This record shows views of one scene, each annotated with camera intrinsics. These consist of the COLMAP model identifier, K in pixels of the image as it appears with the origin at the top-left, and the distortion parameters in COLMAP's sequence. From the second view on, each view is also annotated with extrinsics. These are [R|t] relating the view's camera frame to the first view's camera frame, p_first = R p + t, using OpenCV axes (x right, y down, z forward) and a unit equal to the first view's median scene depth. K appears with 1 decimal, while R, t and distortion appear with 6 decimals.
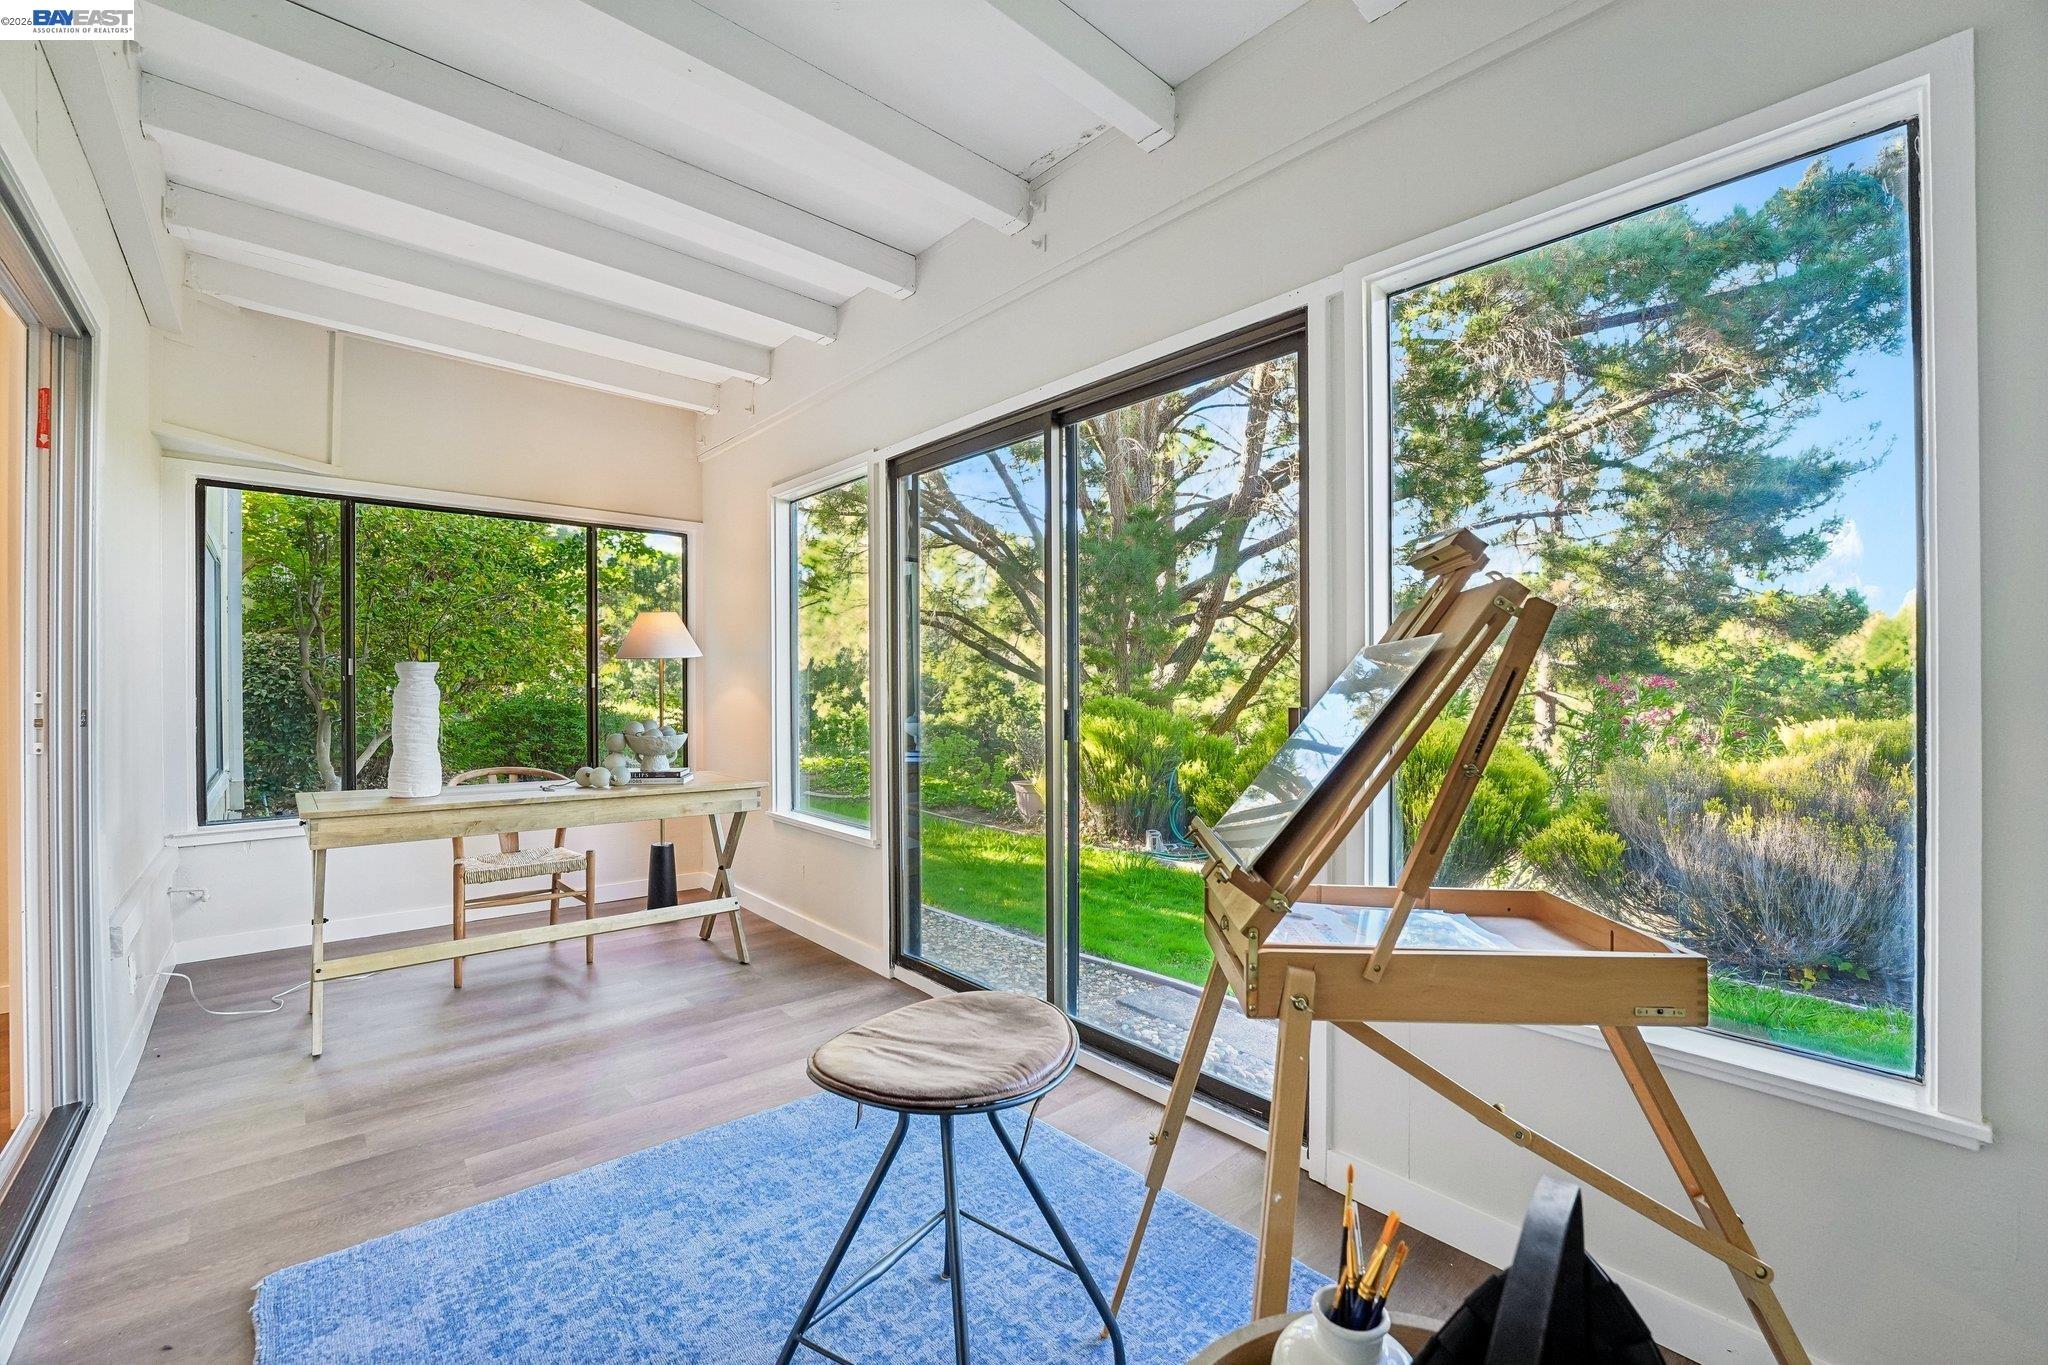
lens RADIAL K [[836.6, 0, 1013.4], [0, 836.6, 685.4], [0, 0, 1]] dist [-0.019698, 0.000243]
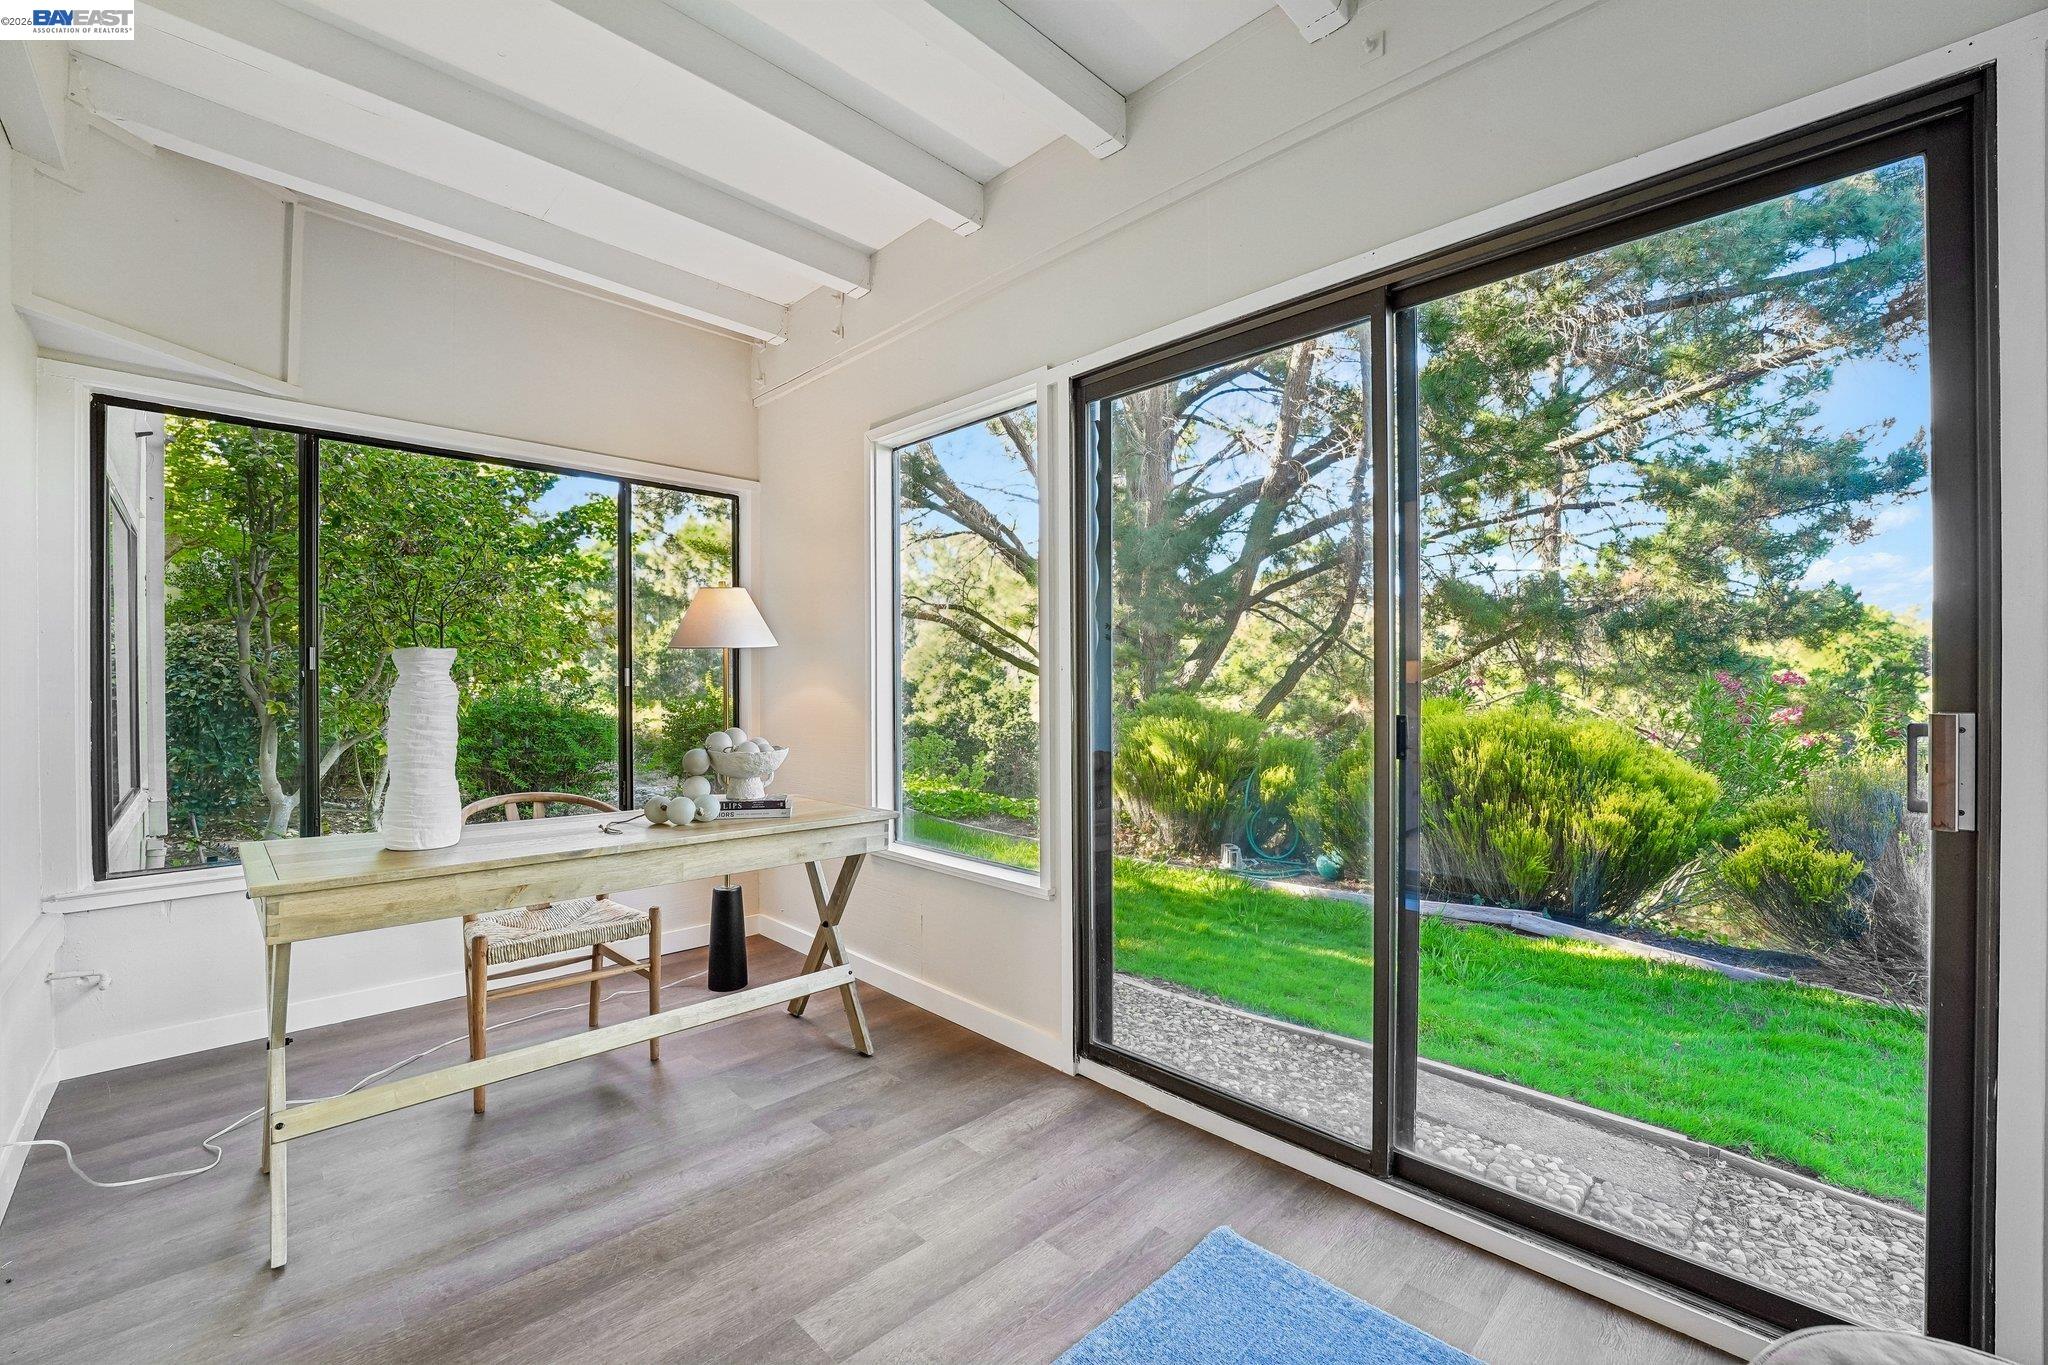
lens RADIAL K [[839.1, 0, 1024.0], [0, 839.1, 682.5], [0, 0, 1]] dist [-0.028572, 0.003850]
pose [[0.998537, -0.001532, 0.054058, -0.202152], [0.001633, 0.999997, -0.001816, 0.001450], [-0.054055, 0.001901, 0.998536, 0.225468]]
